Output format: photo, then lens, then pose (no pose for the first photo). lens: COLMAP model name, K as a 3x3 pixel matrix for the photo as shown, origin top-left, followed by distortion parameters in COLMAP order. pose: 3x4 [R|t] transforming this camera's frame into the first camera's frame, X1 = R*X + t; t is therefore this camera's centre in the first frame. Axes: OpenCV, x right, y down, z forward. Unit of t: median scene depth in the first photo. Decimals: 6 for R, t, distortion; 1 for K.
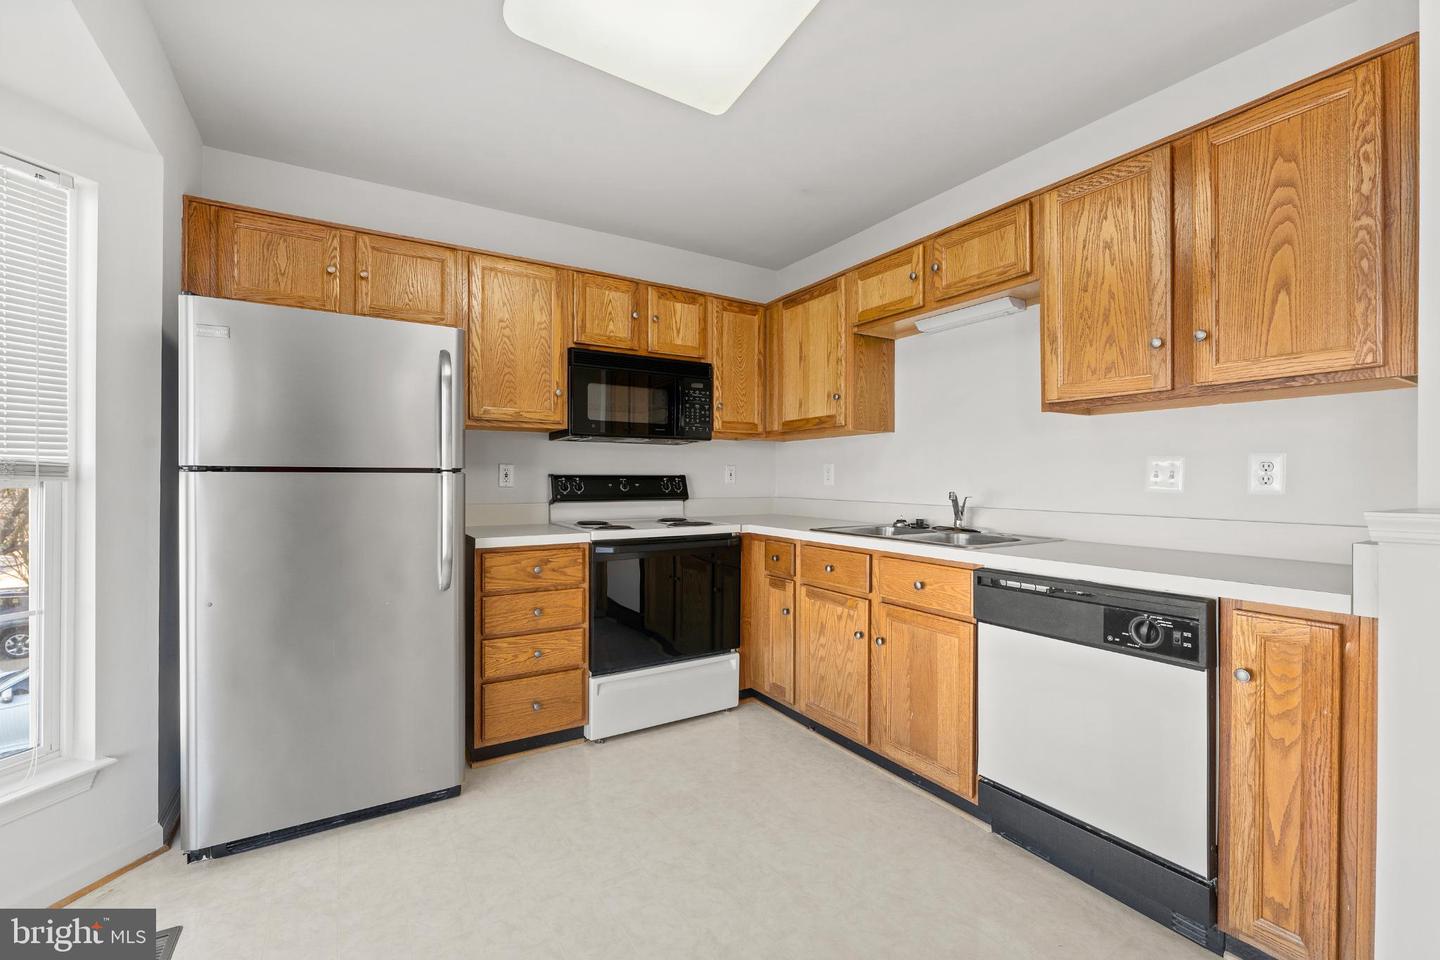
lens RADIAL K [[607.7, 0, 720.0], [0, 607.7, 480.0], [0, 0, 1]] dist [-0.002890, -0.000237]
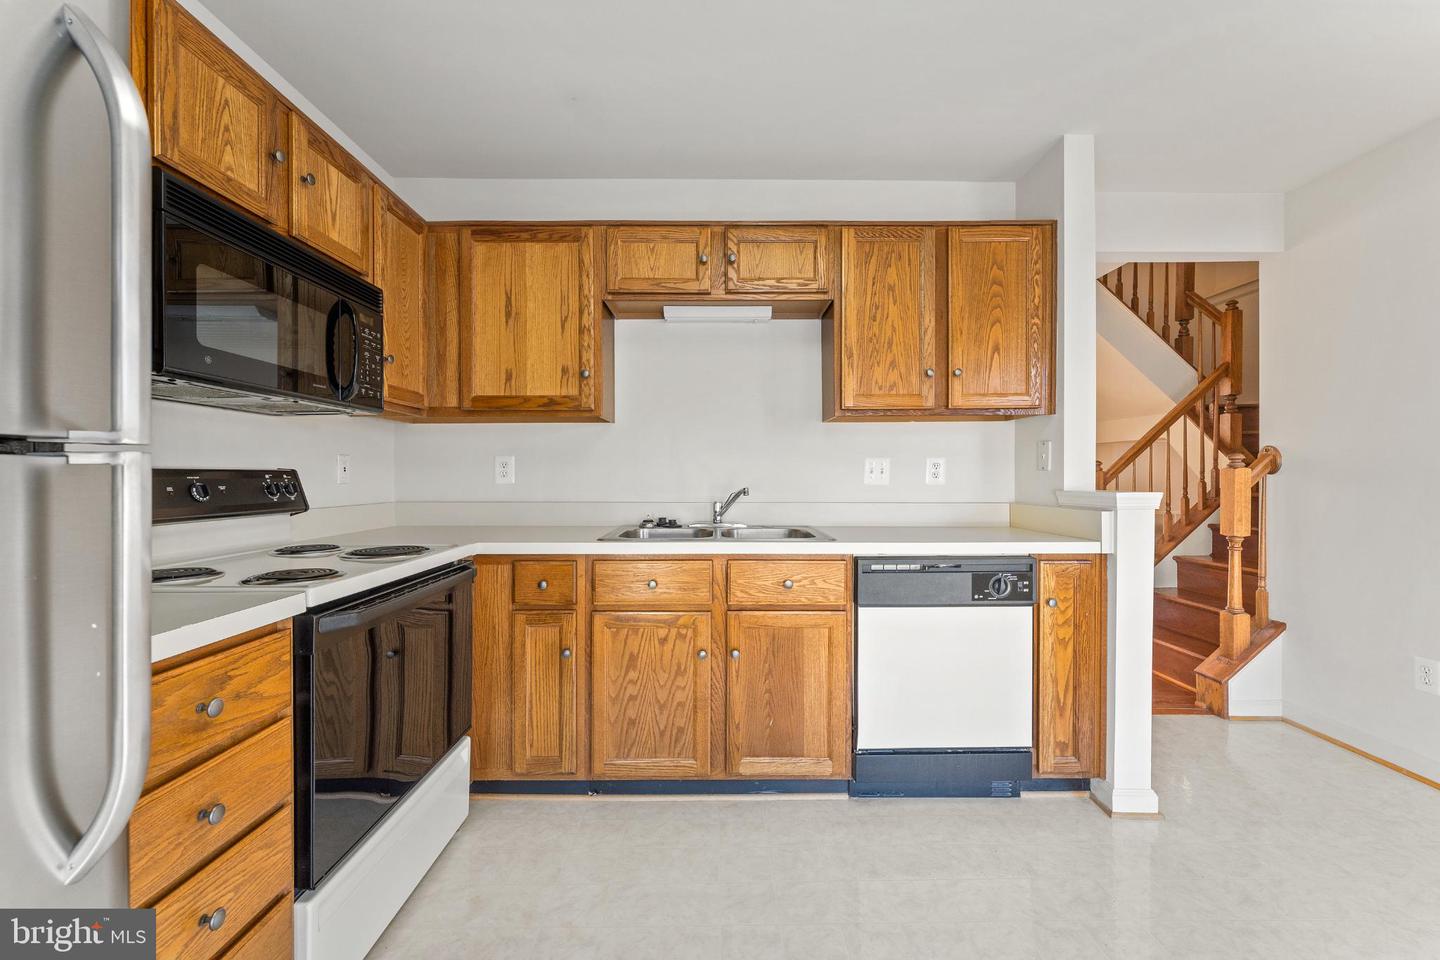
lens RADIAL K [[584.1, 0, 720.0], [0, 584.1, 480.0], [0, 0, 1]] dist [0.000182, -0.000061]
pose [[0.521808, -0.008535, 0.853020, -0.469838], [0.004763, 0.999964, 0.007092, -0.000071], [-0.853050, 0.000362, 0.521829, 0.542648]]
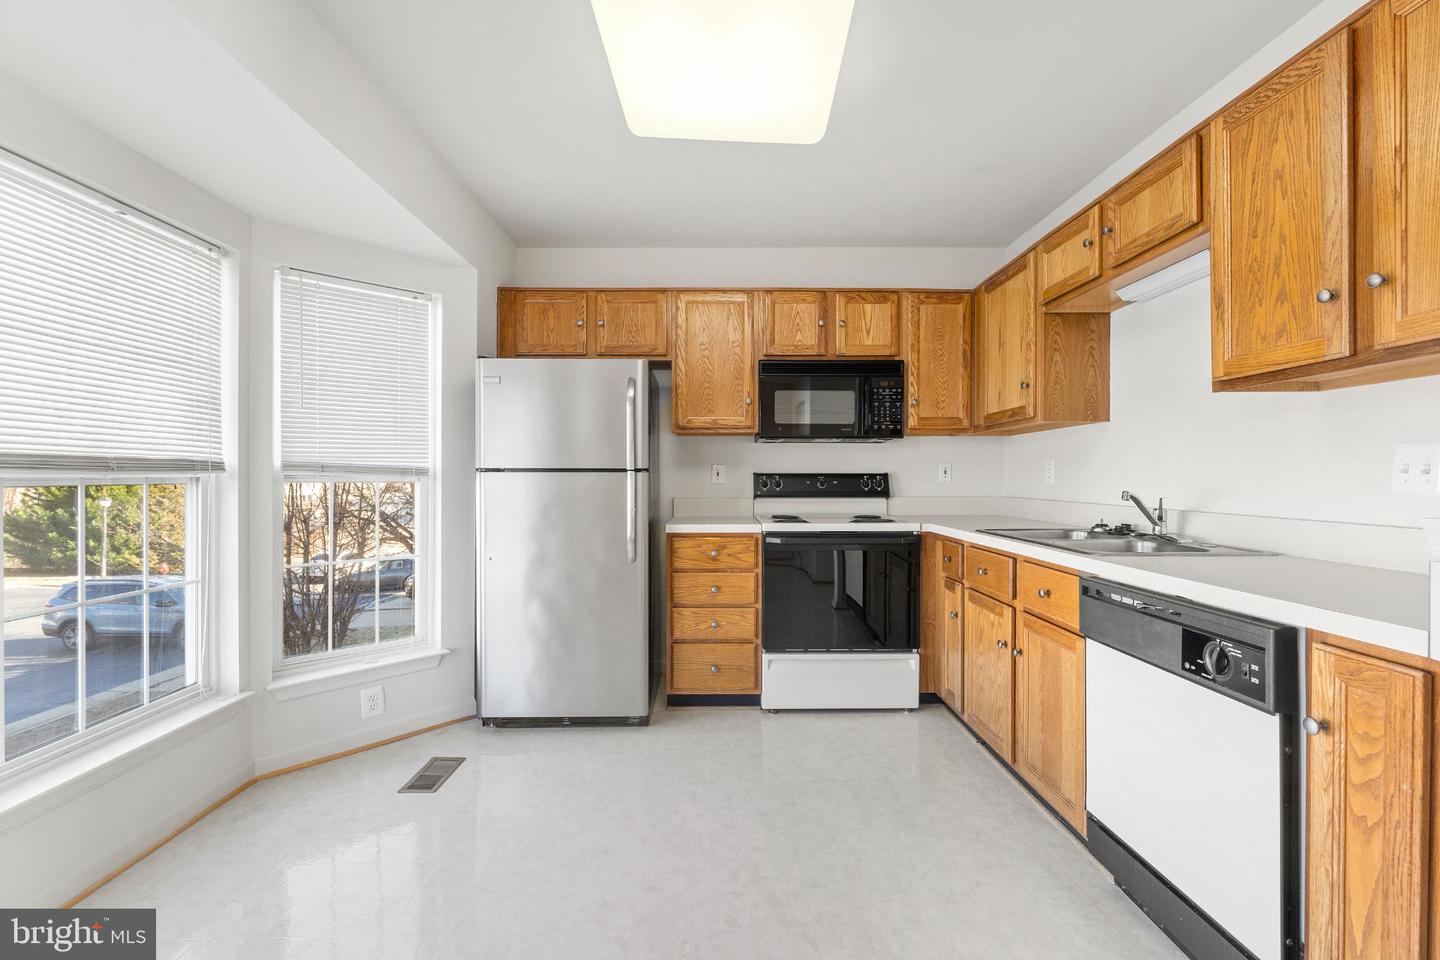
lens RADIAL K [[634.3, 0, 720.0], [0, 634.3, 480.0], [0, 0, 1]] dist [-0.000190, -0.000167]
pose [[0.855960, 0.001260, -0.517040, 0.361303], [-0.000367, 0.999998, 0.001829, 0.002524], [0.517041, -0.001376, 0.855959, -0.053794]]
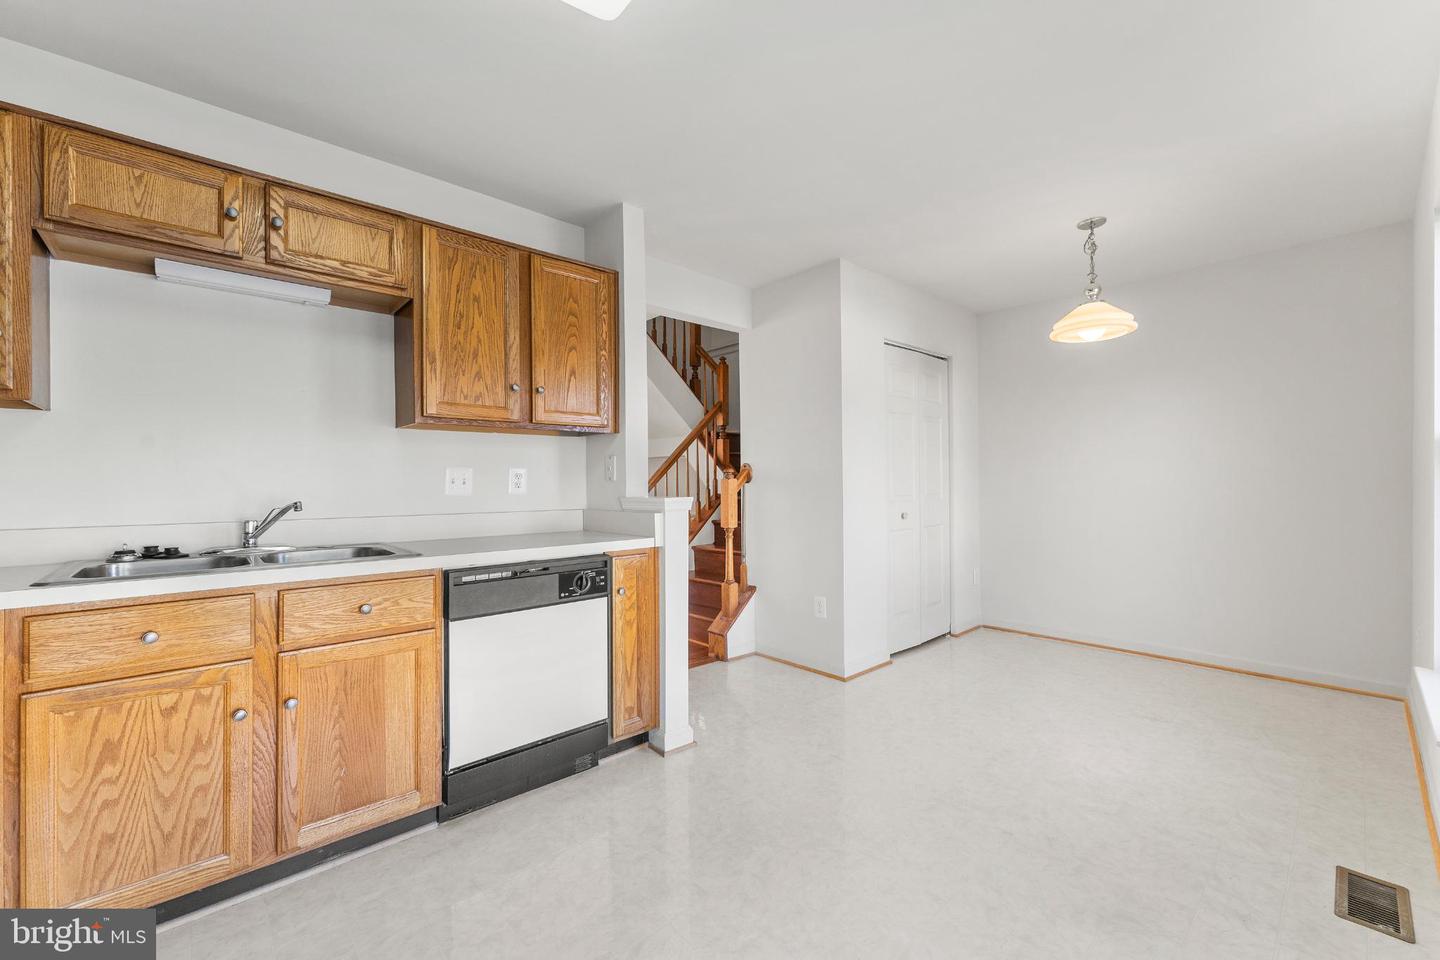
lens RADIAL K [[580.5, 0, 726.3], [0, 580.5, 480.6], [0, 0, 1]] dist [-0.000551, -0.000179]
pose [[-0.186170, 0.005876, 0.982500, -0.517707], [0.011301, 0.999929, -0.003838, 0.000309], [-0.982453, 0.010389, -0.186223, 0.580702]]
